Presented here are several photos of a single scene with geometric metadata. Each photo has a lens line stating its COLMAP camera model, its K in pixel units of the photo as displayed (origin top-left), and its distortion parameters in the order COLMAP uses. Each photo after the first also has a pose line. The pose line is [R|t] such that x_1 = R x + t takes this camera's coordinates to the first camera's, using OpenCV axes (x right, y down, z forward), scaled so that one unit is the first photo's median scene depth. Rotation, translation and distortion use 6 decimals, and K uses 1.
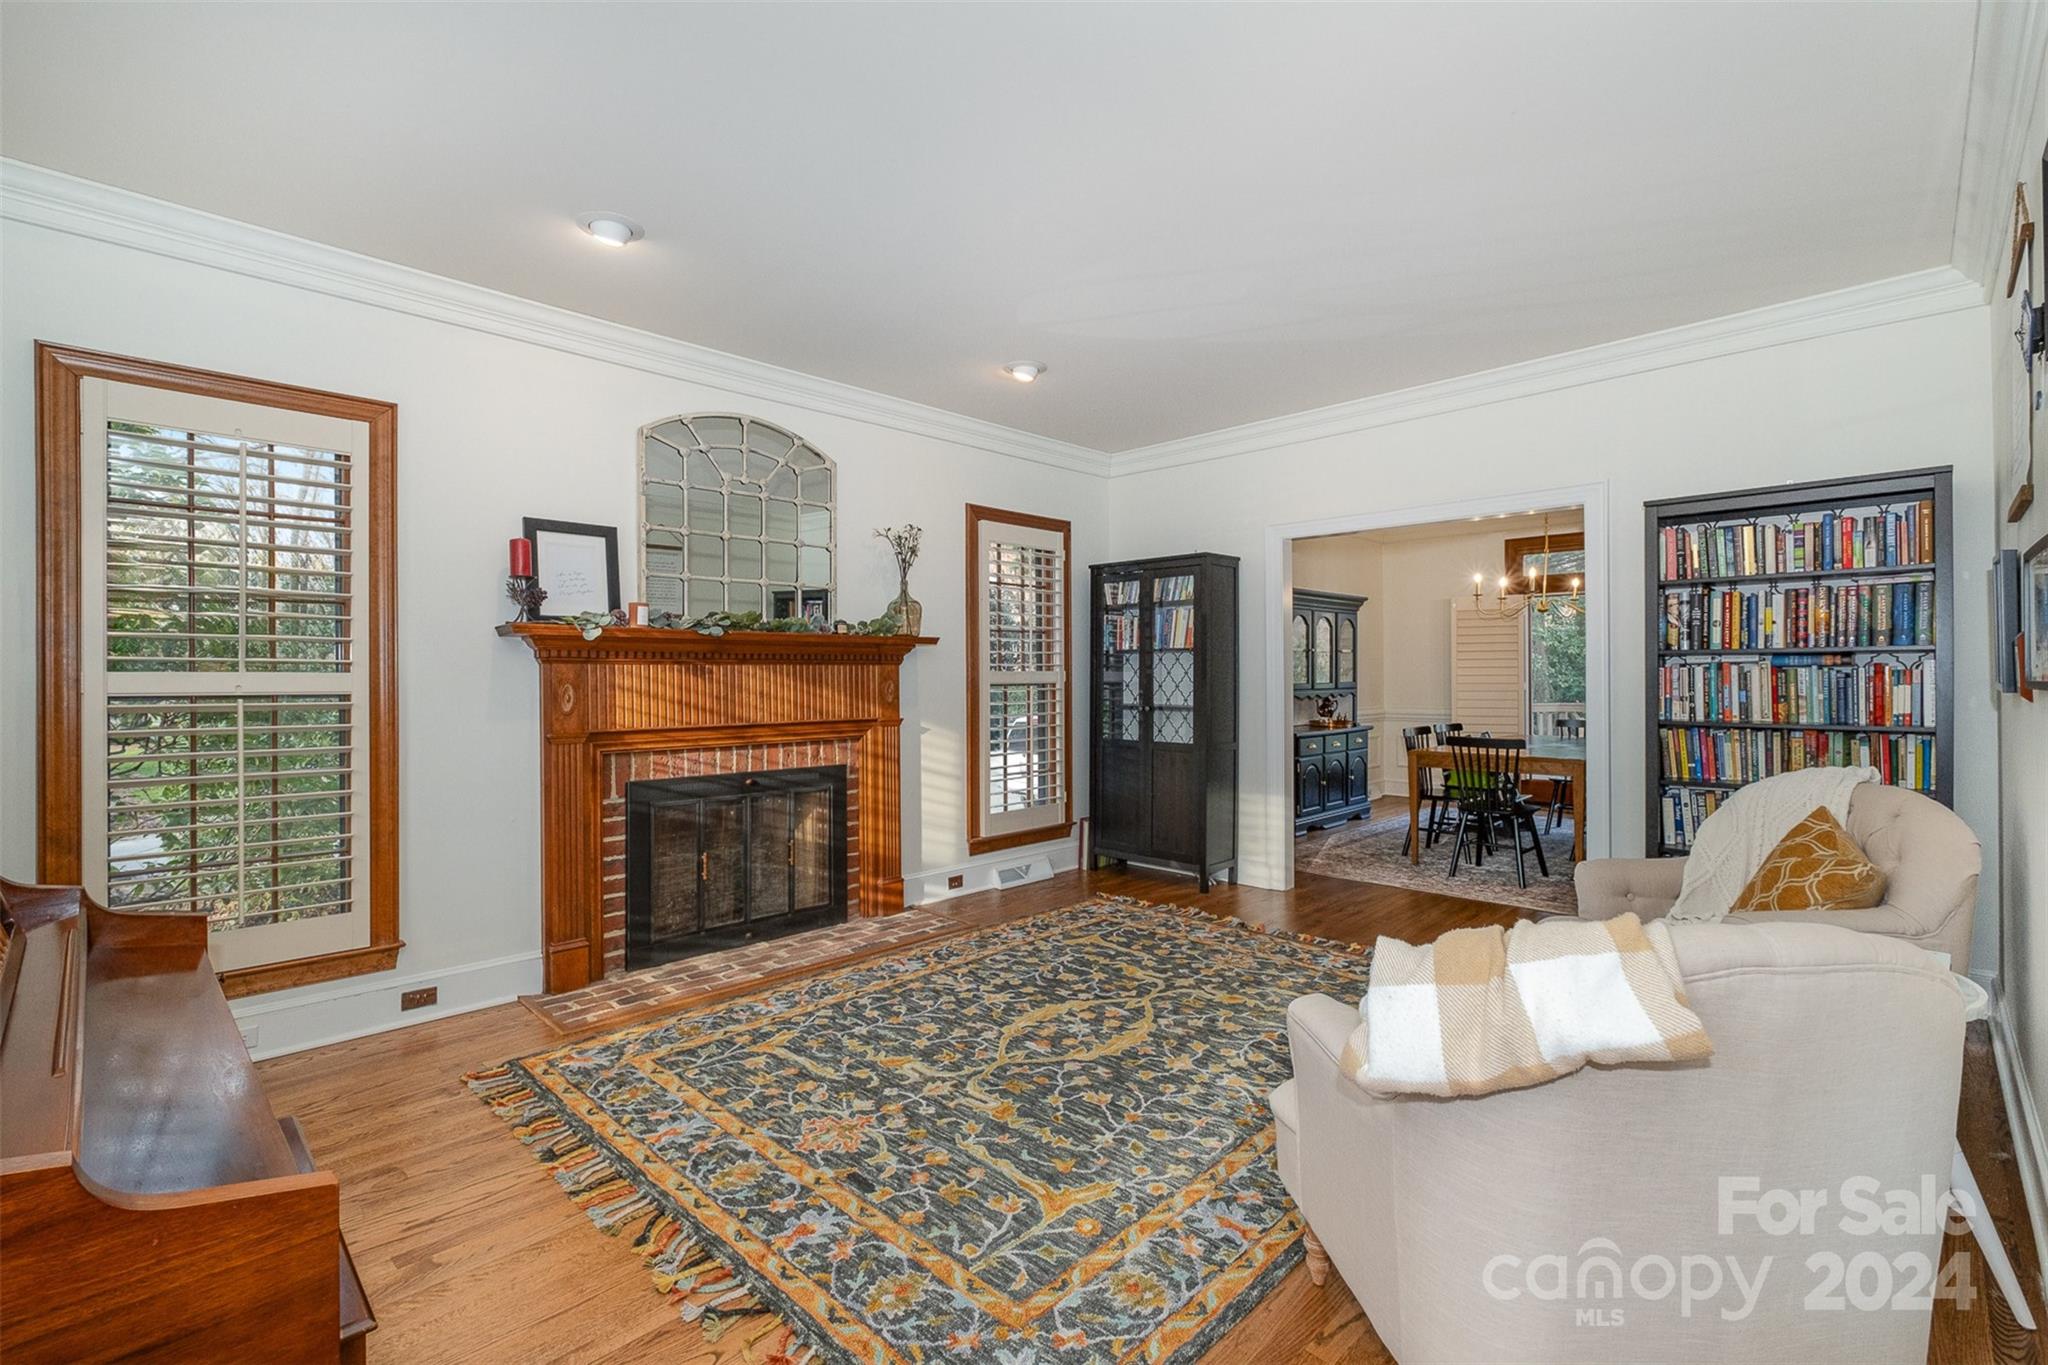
lens RADIAL K [[904.1, 0, 1007.7], [0, 904.1, 685.1], [0, 0, 1]] dist [-0.004298, -0.000238]
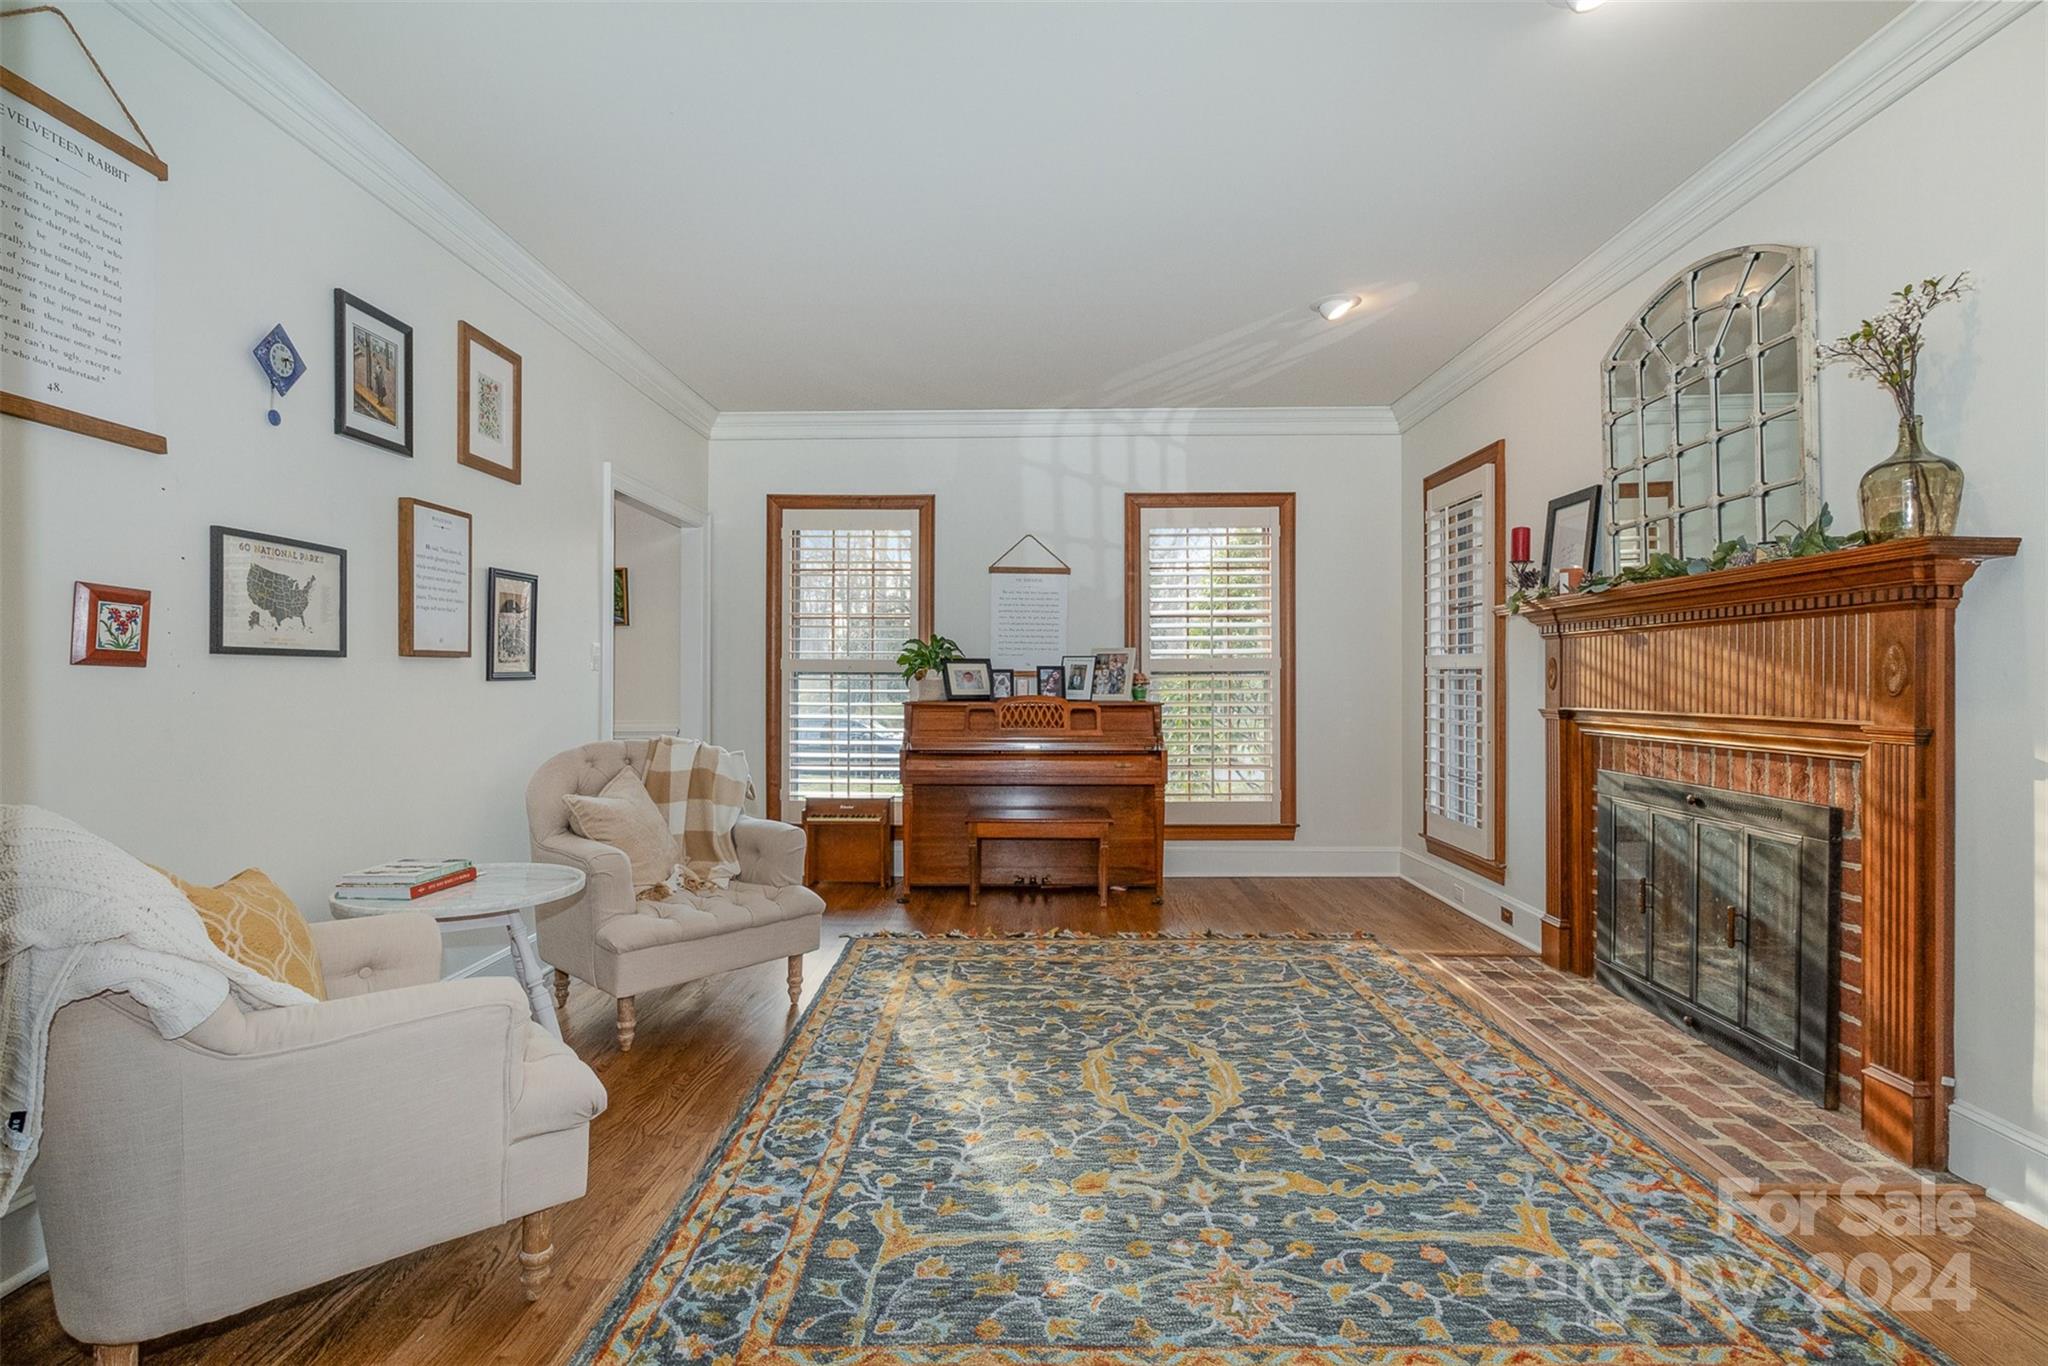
lens RADIAL K [[904.1, 0, 1009.4], [0, 904.1, 673.8], [0, 0, 1]] dist [-0.004298, -0.000238]
pose [[-0.702447, 0.002890, -0.711730, 0.711969], [-0.001528, 0.999983, 0.005569, 0.009121], [0.711734, 0.004999, -0.702431, 1.384804]]
